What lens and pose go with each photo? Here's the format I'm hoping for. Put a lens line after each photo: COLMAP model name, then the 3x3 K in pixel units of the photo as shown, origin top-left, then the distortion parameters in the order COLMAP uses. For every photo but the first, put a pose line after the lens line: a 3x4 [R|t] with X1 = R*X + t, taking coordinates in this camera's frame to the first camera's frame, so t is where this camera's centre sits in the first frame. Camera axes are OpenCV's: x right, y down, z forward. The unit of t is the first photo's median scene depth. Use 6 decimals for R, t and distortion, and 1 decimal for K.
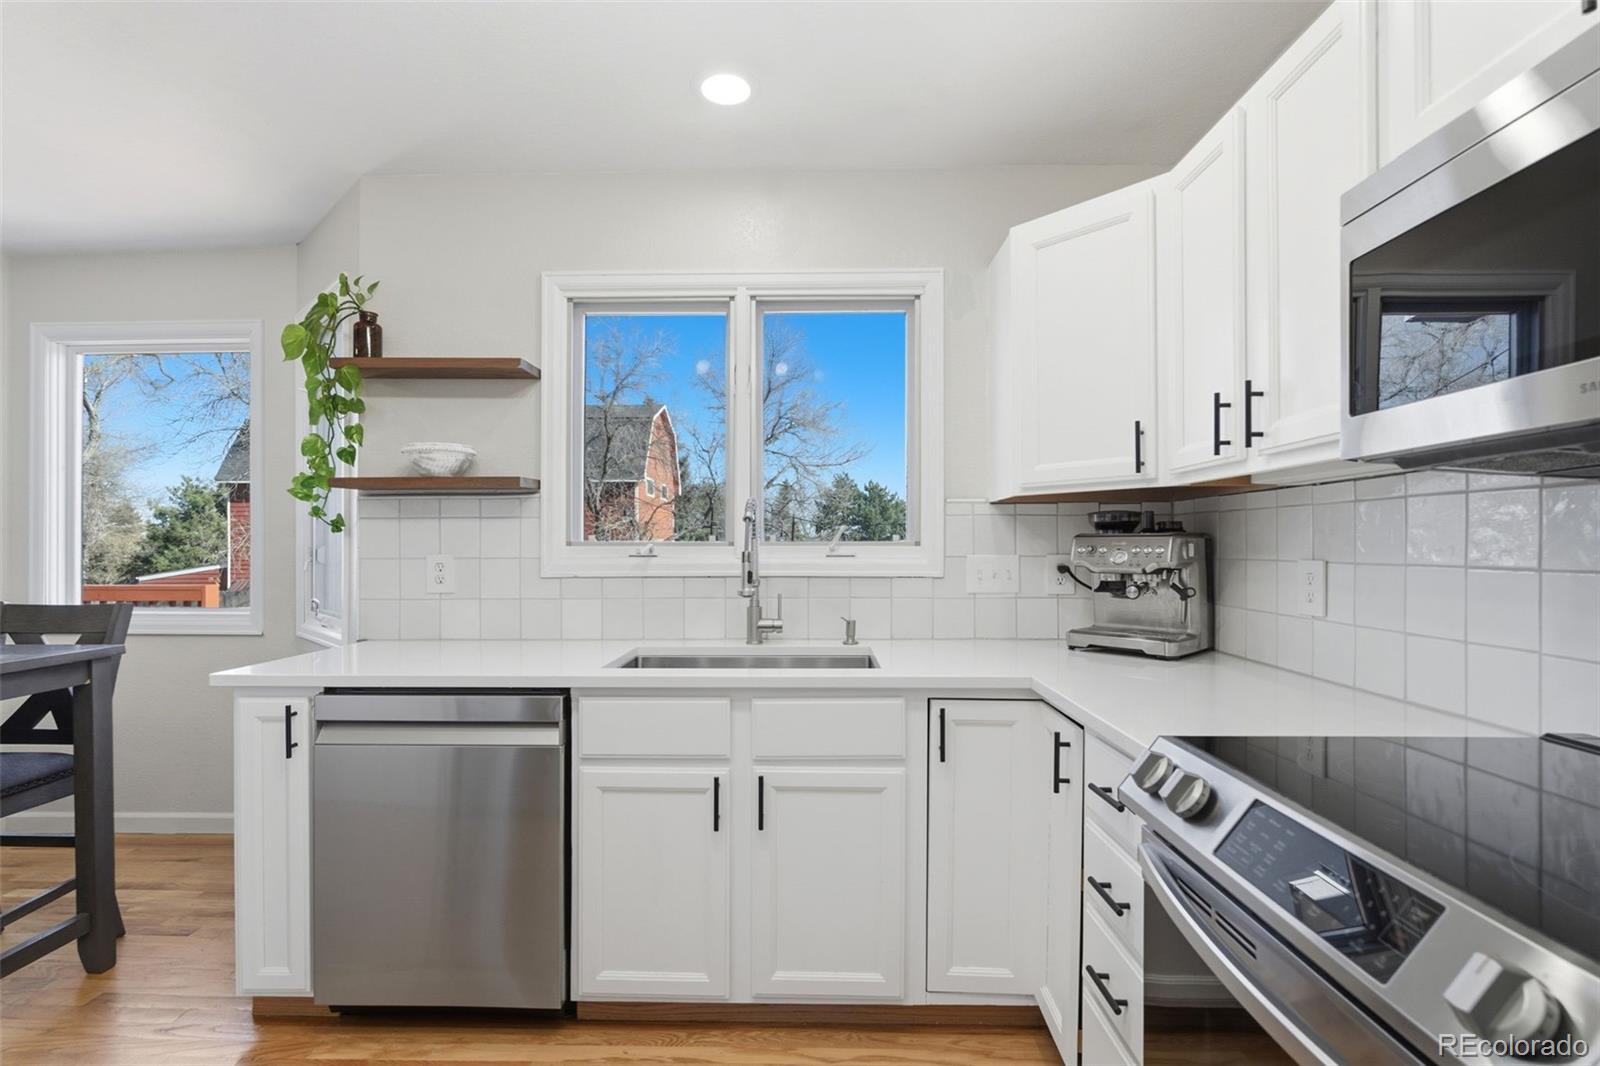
lens RADIAL K [[713.6, 0, 801.2], [0, 713.6, 542.3], [0, 0, 1]] dist [-0.067626, 0.000108]
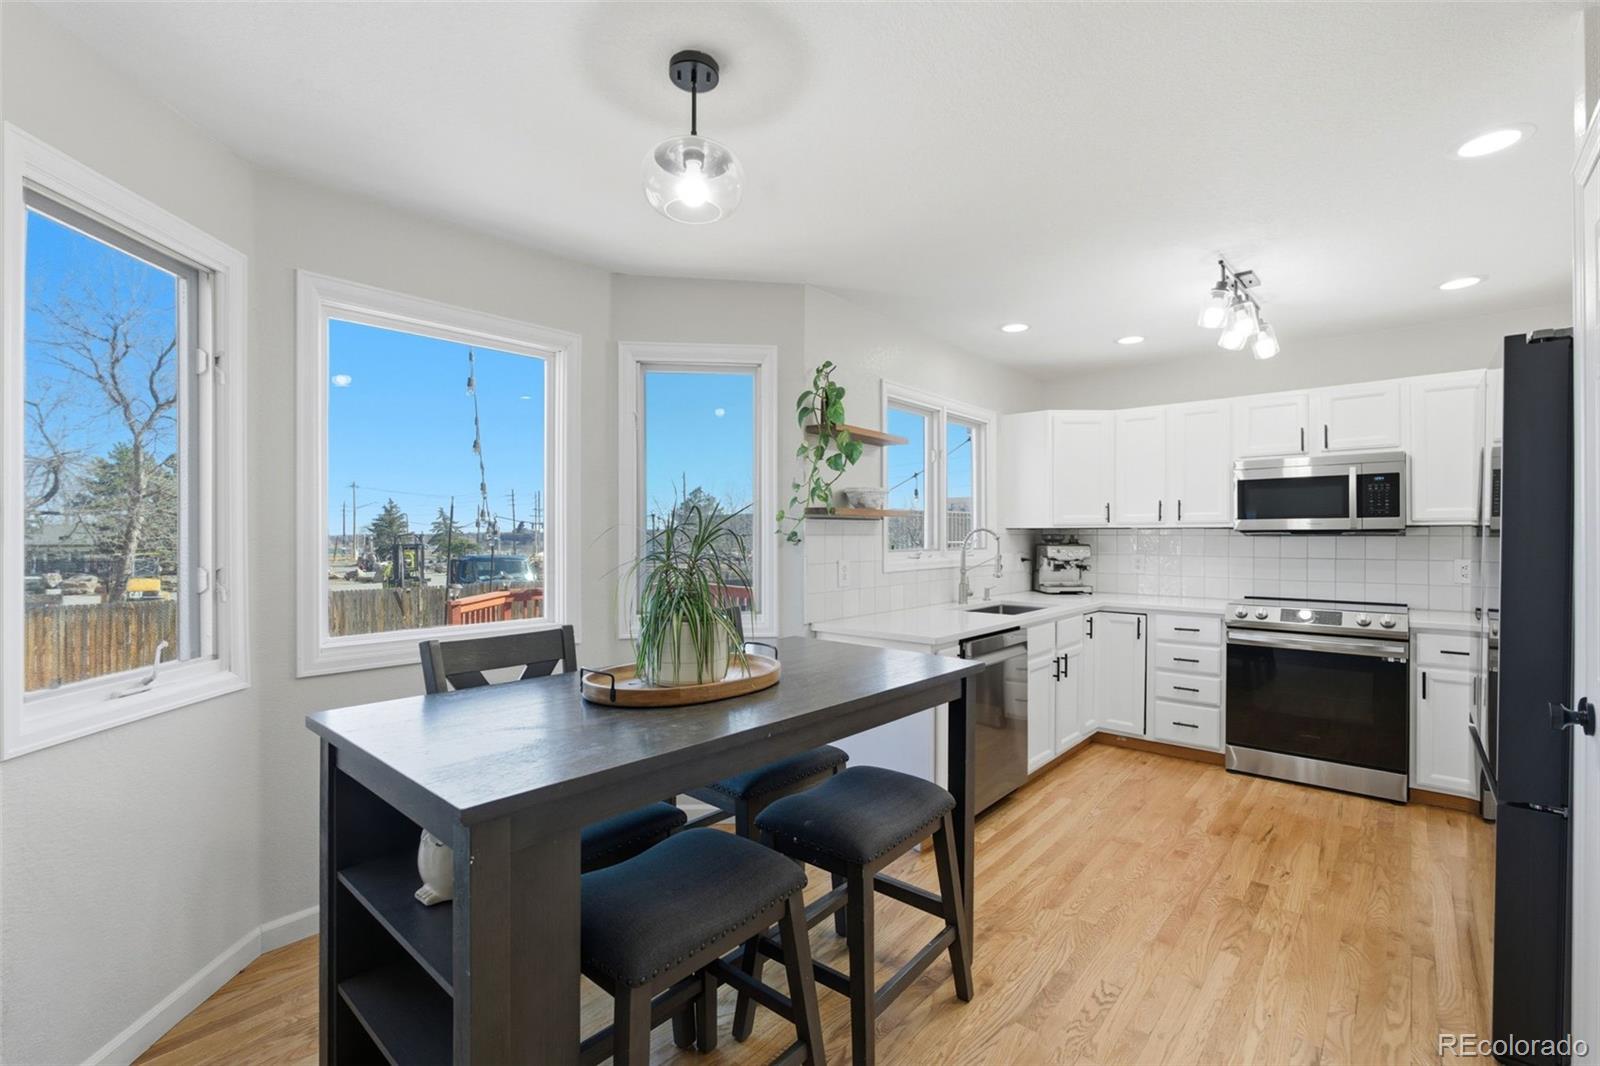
lens RADIAL K [[701.0, 0, 800.0], [0, 701.0, 533.0], [0, 0, 1]] dist [-0.017629, 0.003331]
pose [[0.653982, 0.003499, 0.756502, -1.754172], [-0.001223, 0.999993, -0.003568, -0.036032], [-0.756509, 0.001408, 0.653981, 0.113007]]
